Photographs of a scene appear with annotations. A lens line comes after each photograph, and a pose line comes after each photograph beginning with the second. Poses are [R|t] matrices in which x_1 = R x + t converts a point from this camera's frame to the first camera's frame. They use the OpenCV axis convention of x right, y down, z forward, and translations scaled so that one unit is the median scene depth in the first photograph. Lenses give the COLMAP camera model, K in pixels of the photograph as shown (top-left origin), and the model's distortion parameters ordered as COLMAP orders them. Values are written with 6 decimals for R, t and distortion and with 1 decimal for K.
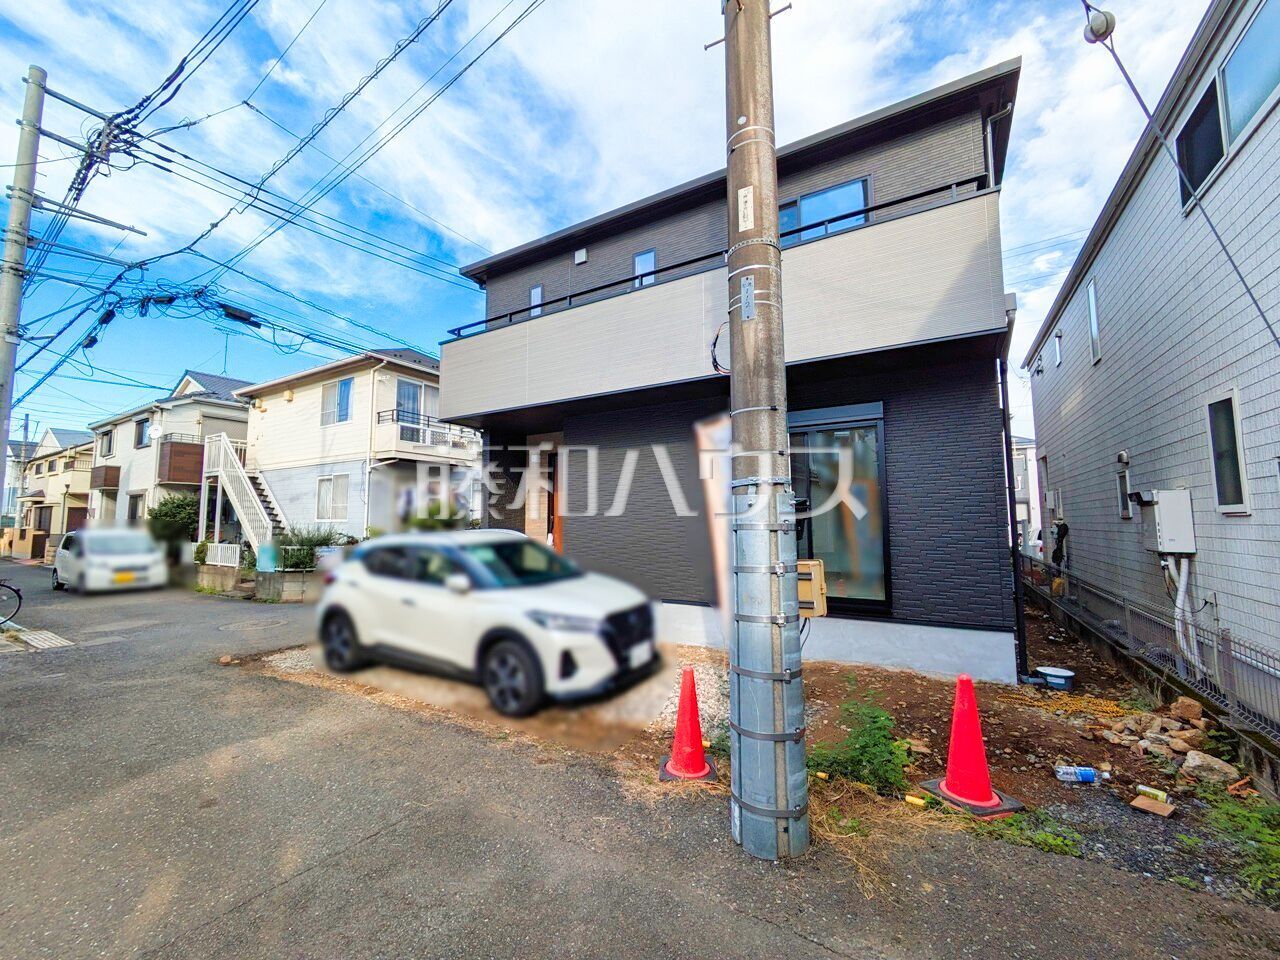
lens RADIAL K [[504.8, 0, 643.0], [0, 504.8, 475.4], [0, 0, 1]] dist [0.000114, 0.000722]
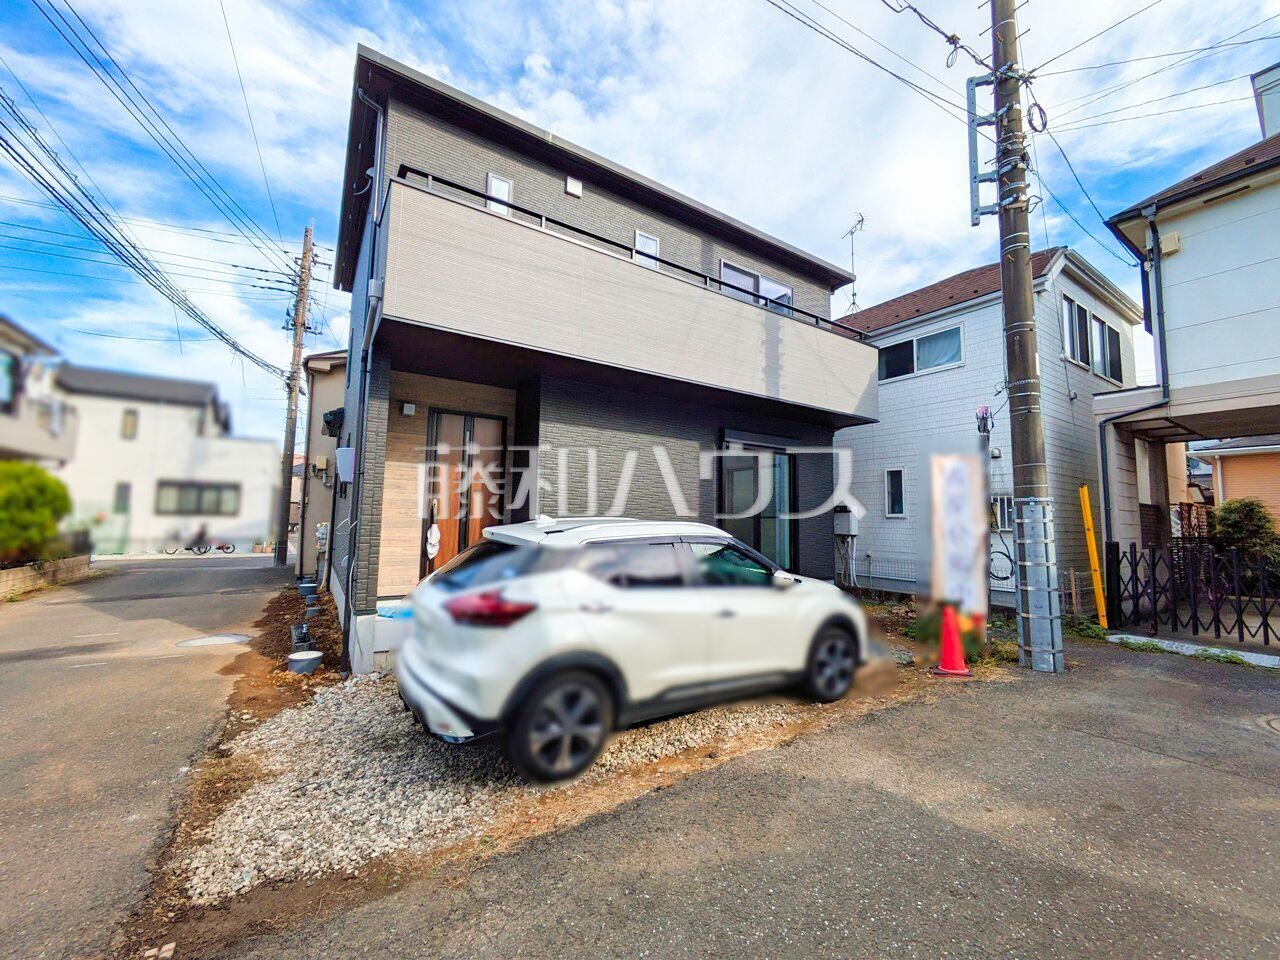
lens RADIAL K [[504.8, 0, 644.7], [0, 504.8, 475.7], [0, 0, 1]] dist [0.000114, 0.000722]
pose [[0.439301, 0.090532, 0.893766, -1.240994], [-0.104389, 0.993314, -0.049307, 0.098778], [-0.892254, -0.071638, 0.445814, 0.810626]]
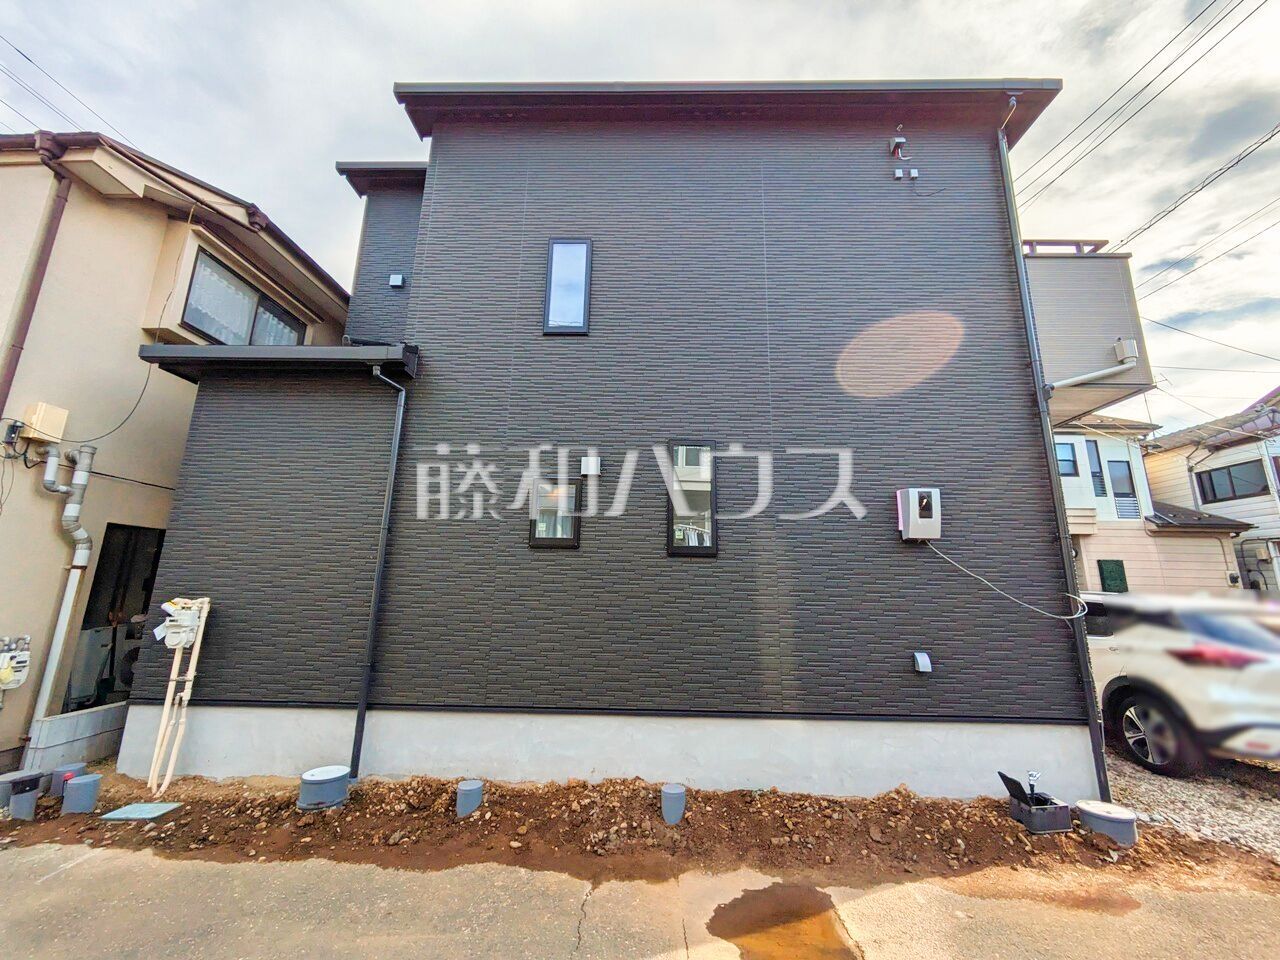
lens RADIAL K [[504.8, 0, 641.6], [0, 504.8, 477.3], [0, 0, 1]] dist [0.000114, 0.000722]
pose [[-0.488016, 0.180691, 0.853927, -0.959385], [-0.098618, 0.960658, -0.259635, 0.289503], [-0.867246, -0.210919, -0.450997, 2.788758]]
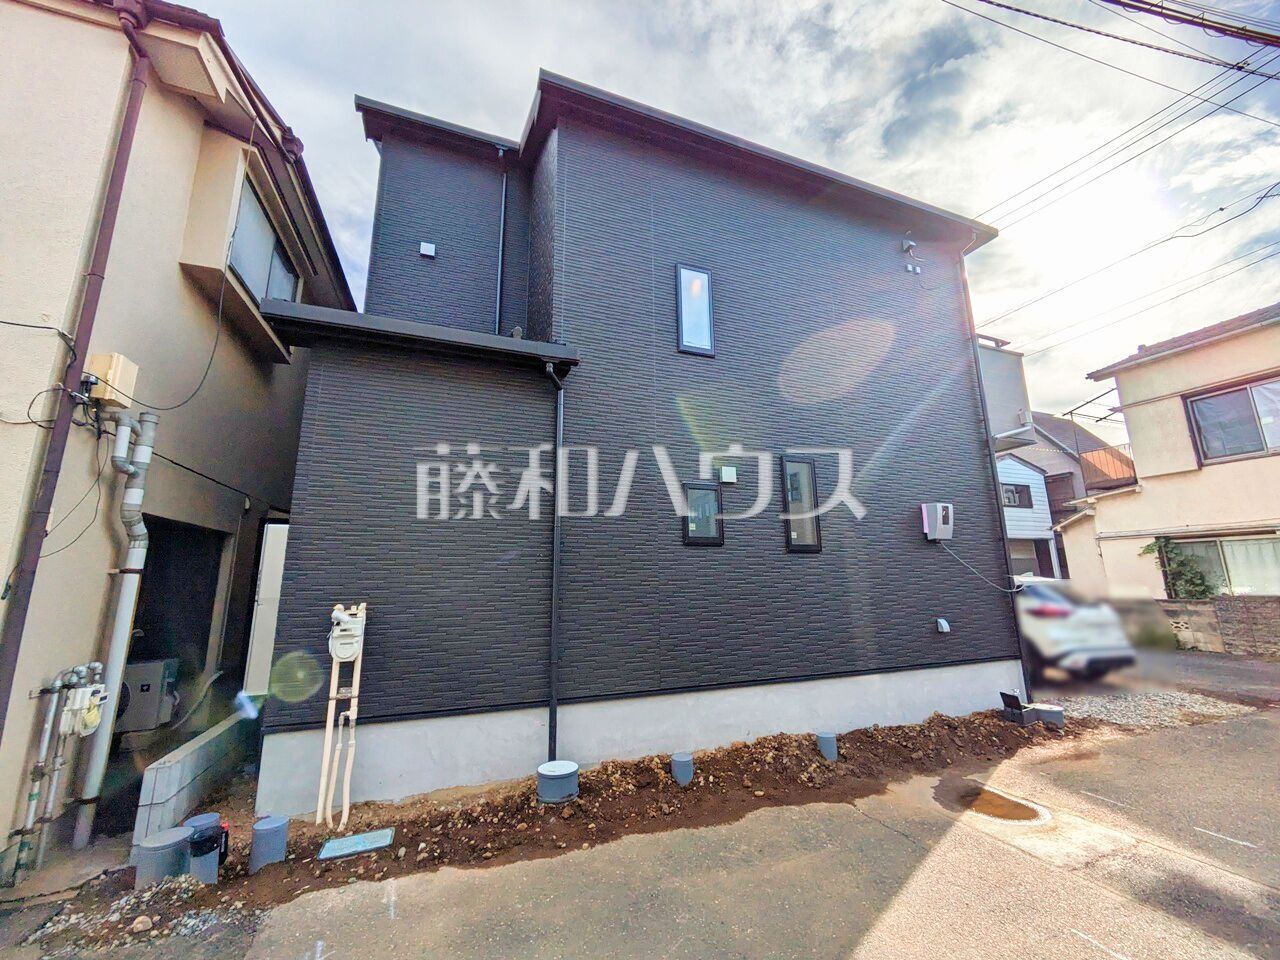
lens RADIAL K [[504.8, 0, 640.8], [0, 504.8, 477.8], [0, 0, 1]] dist [0.000114, 0.000722]
pose [[-0.782747, 0.134791, 0.607567, -0.649677], [-0.046466, 0.960880, -0.273038, 0.341687], [-0.620602, -0.241951, -0.745864, 3.330416]]
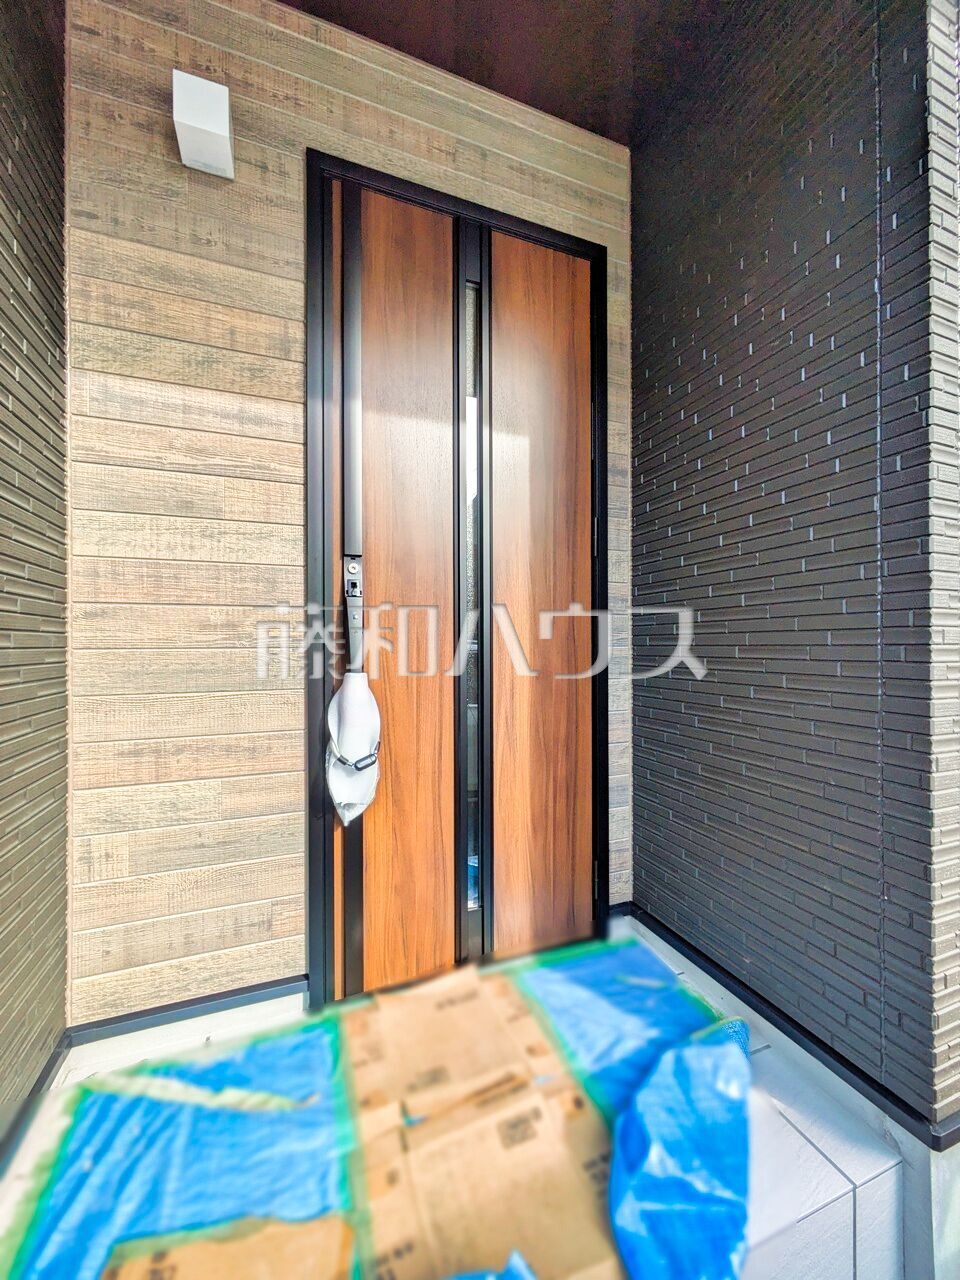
lens RADIAL K [[504.8, 0, 484.0], [0, 504.8, 642.2], [0, 0, 1]] dist [0.000114, 0.000722]
pose [[0.620288, 0.007412, 0.784339, -0.513918], [-0.075220, 0.995909, 0.050076, 0.174567], [-0.780759, -0.090060, 0.618308, 1.599876]]
